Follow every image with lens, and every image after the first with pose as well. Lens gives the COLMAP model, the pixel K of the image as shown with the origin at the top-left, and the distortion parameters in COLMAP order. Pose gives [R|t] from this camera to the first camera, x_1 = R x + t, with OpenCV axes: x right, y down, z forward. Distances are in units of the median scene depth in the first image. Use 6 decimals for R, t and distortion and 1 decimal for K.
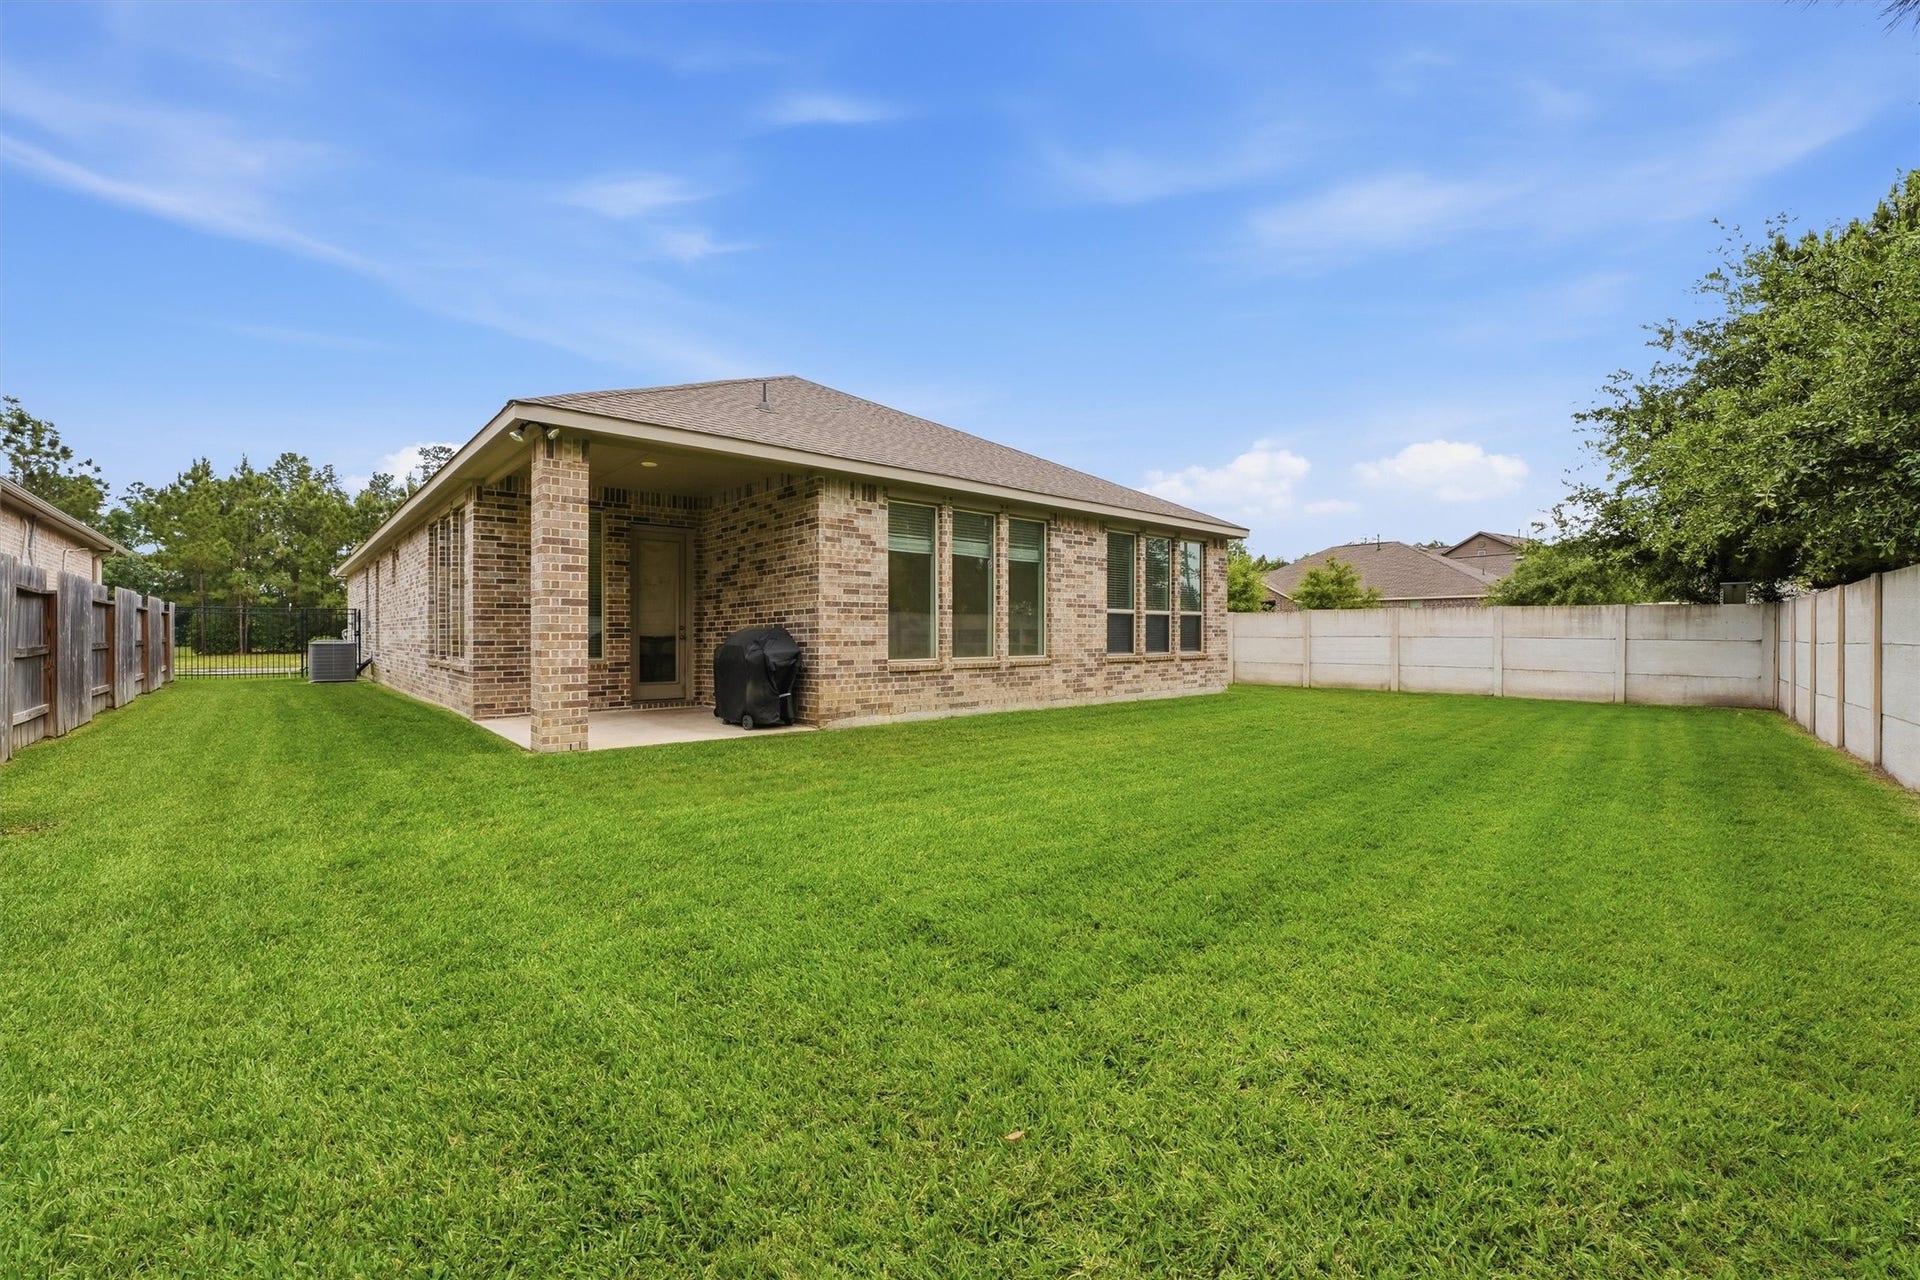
lens RADIAL K [[784.2, 0, 959.3], [0, 784.2, 635.1], [0, 0, 1]] dist [-0.018662, 0.000170]
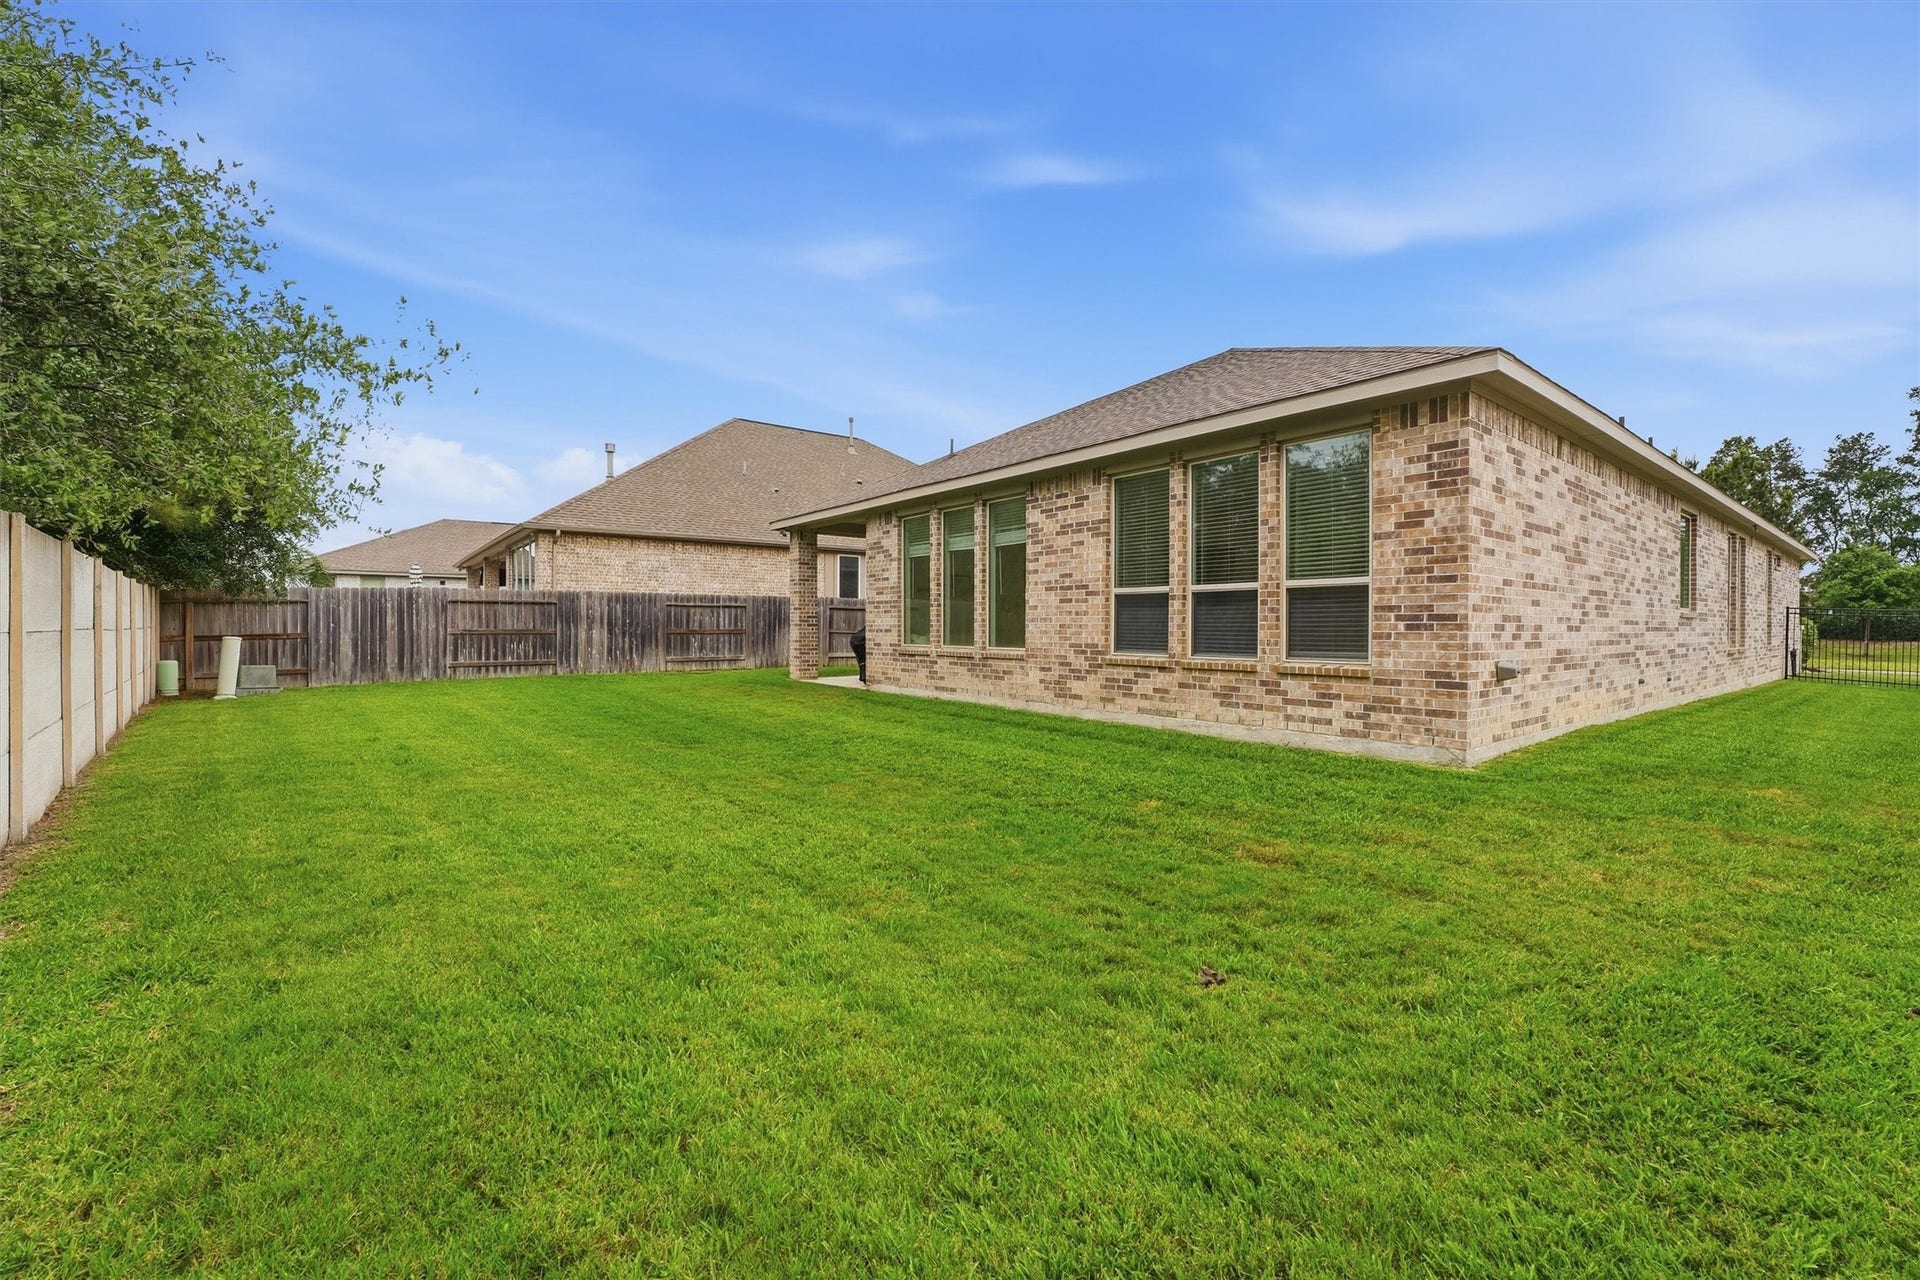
lens RADIAL K [[784.2, 0, 959.3], [0, 784.2, 636.1], [0, 0, 1]] dist [-0.018662, 0.000170]
pose [[-0.071077, 0.011390, -0.997406, 0.991205], [-0.007081, 0.999904, 0.011923, 0.002230], [0.997446, 0.007910, -0.070990, 0.999719]]
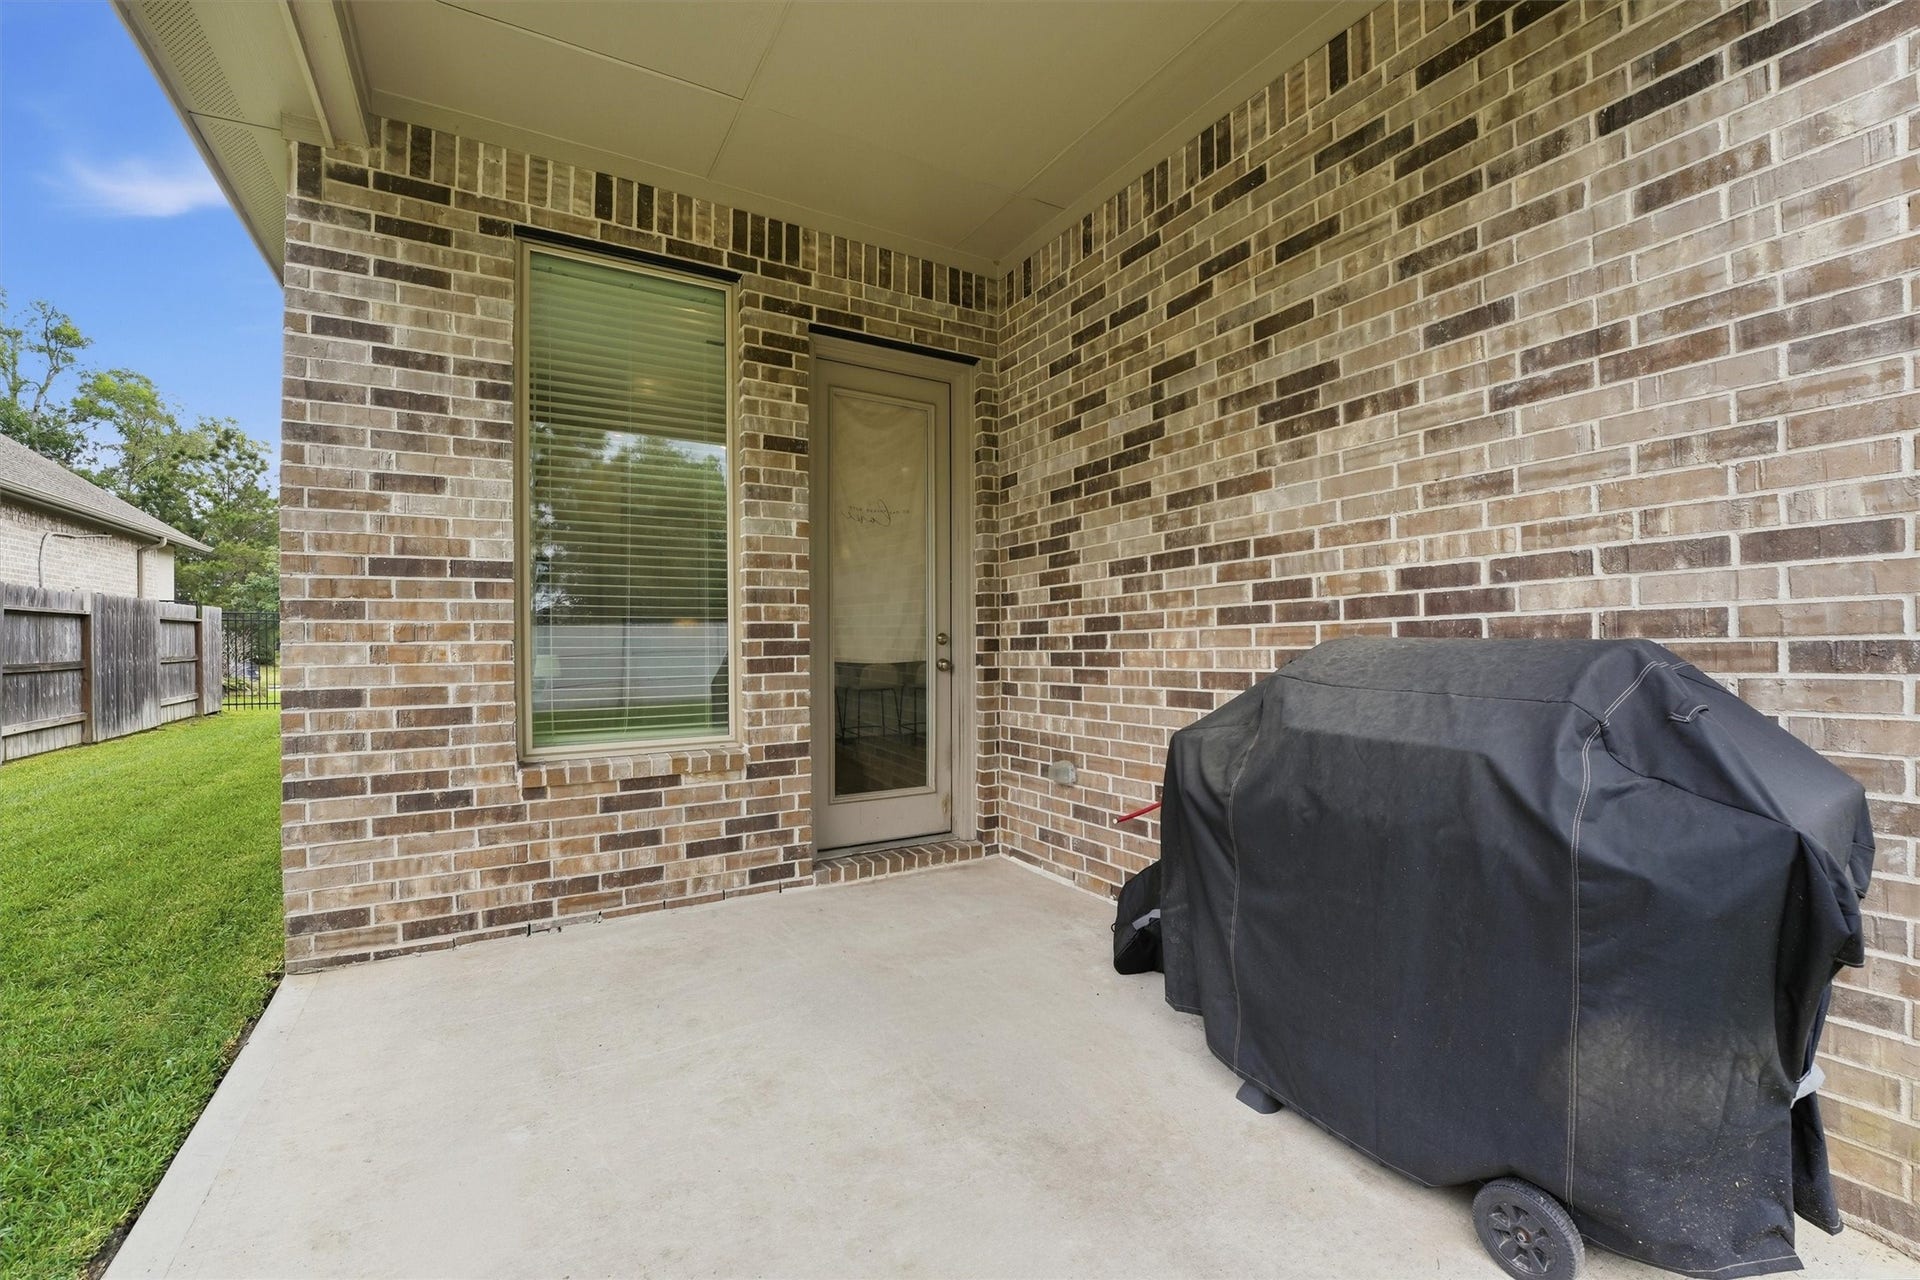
lens RADIAL K [[784.2, 0, 959.2], [0, 784.2, 639.3], [0, 0, 1]] dist [-0.018662, 0.000170]
pose [[0.981285, -0.005008, -0.192497, -0.283704], [0.004266, 0.999982, -0.004268, -0.007737], [0.192515, 0.003367, 0.981288, 0.660272]]
